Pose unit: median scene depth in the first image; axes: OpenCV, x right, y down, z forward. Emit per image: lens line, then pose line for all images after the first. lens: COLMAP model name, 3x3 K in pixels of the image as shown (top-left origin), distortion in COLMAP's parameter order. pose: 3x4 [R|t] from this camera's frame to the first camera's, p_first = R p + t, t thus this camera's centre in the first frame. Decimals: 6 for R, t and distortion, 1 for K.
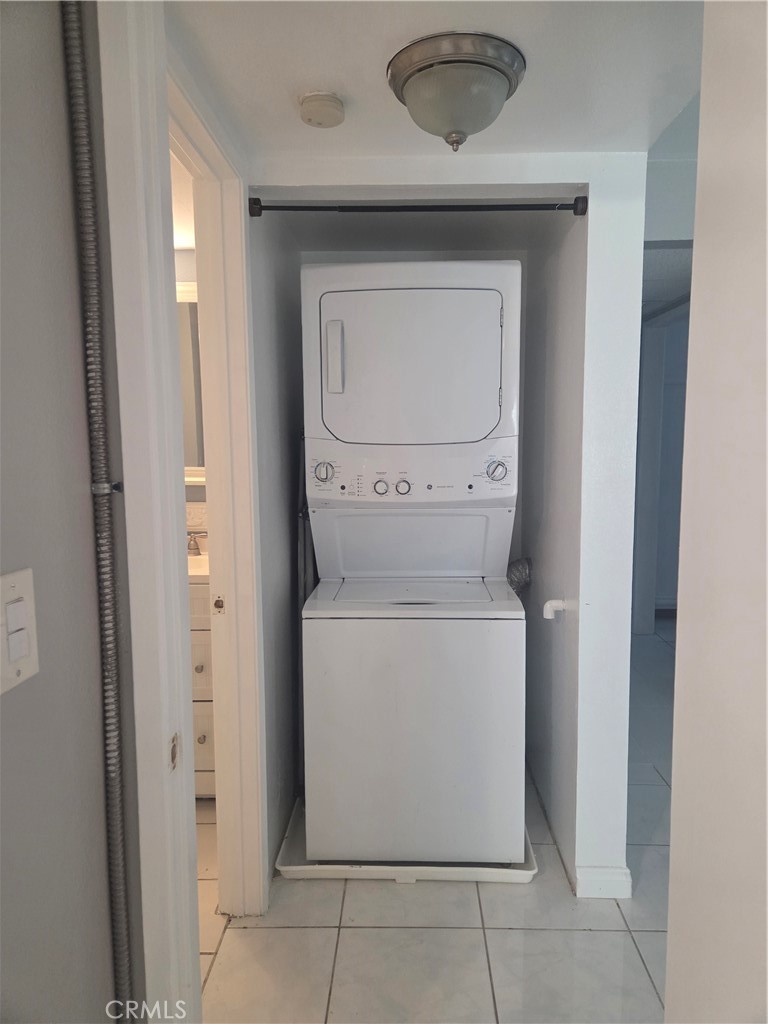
lens RADIAL K [[686.5, 0, 385.9], [0, 686.5, 514.4], [0, 0, 1]] dist [0.048640, -0.002984]
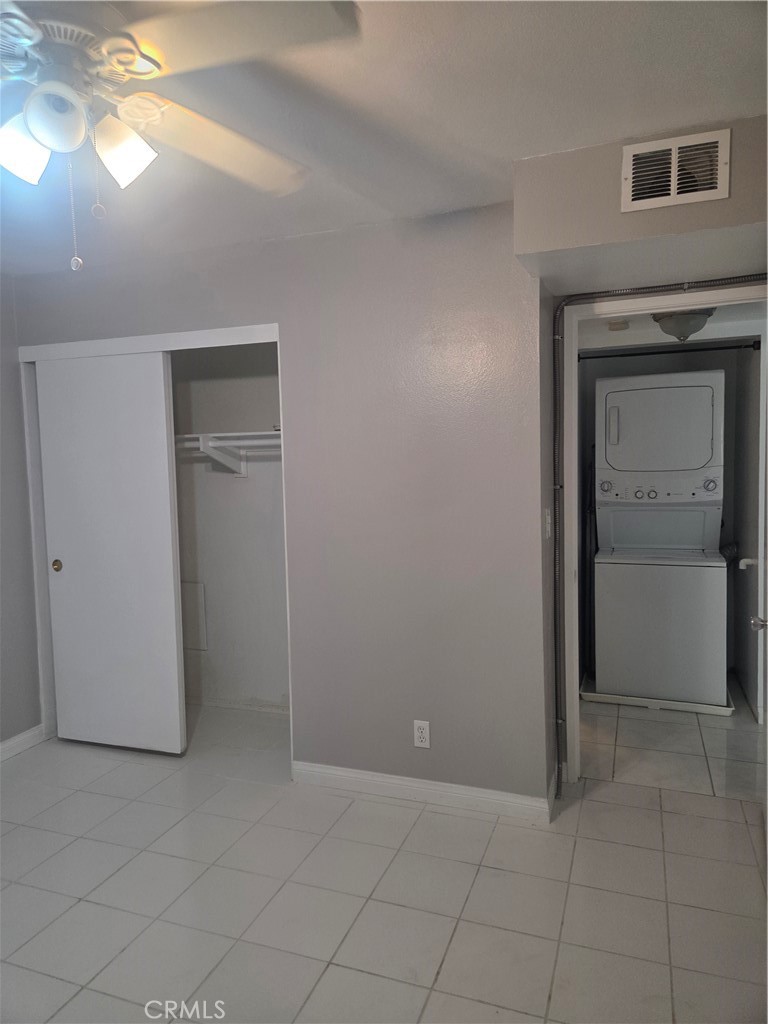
lens RADIAL K [[686.5, 0, 380.8], [0, 686.5, 512.7], [0, 0, 1]] dist [0.048640, -0.002984]
pose [[0.947163, 0.007405, -0.320667, -0.069060], [-0.020530, 0.999083, -0.037571, 0.092765], [0.320094, 0.042170, 0.946447, -0.969994]]
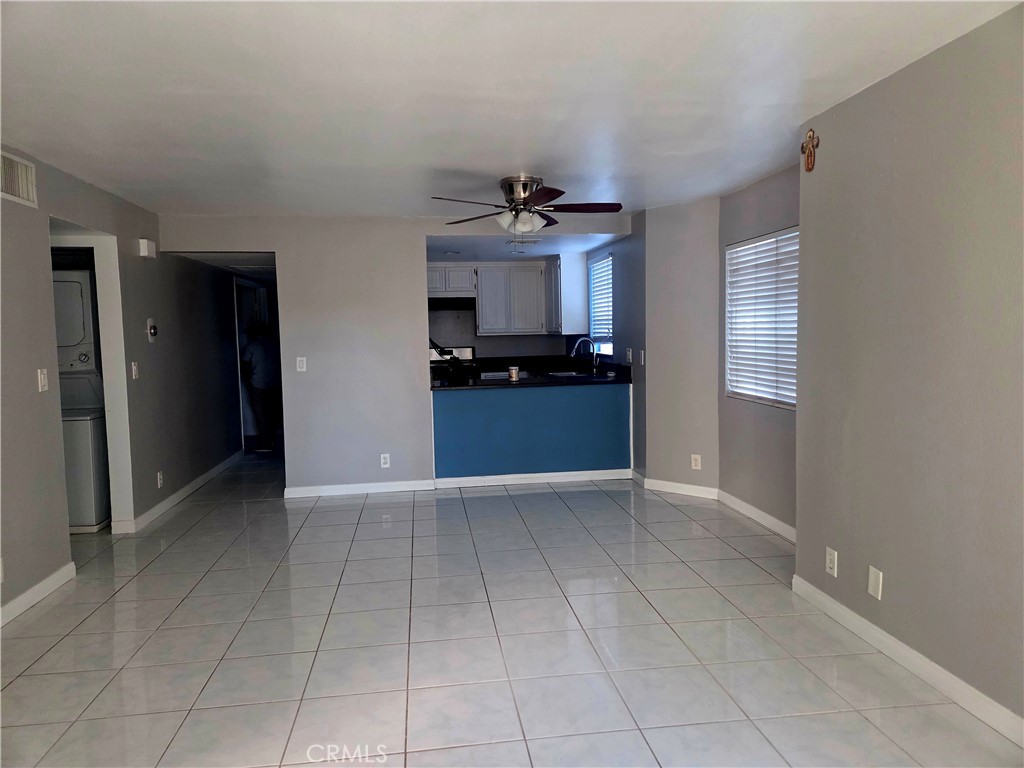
lens RADIAL K [[686.5, 0, 511.6], [0, 686.5, 382.5], [0, 0, 1]] dist [0.048640, -0.002984]
pose [[0.986977, -0.029507, 0.158135, 1.207905], [0.034400, 0.999008, -0.028294, 0.134979], [-0.157143, 0.033365, 0.987012, -1.542573]]
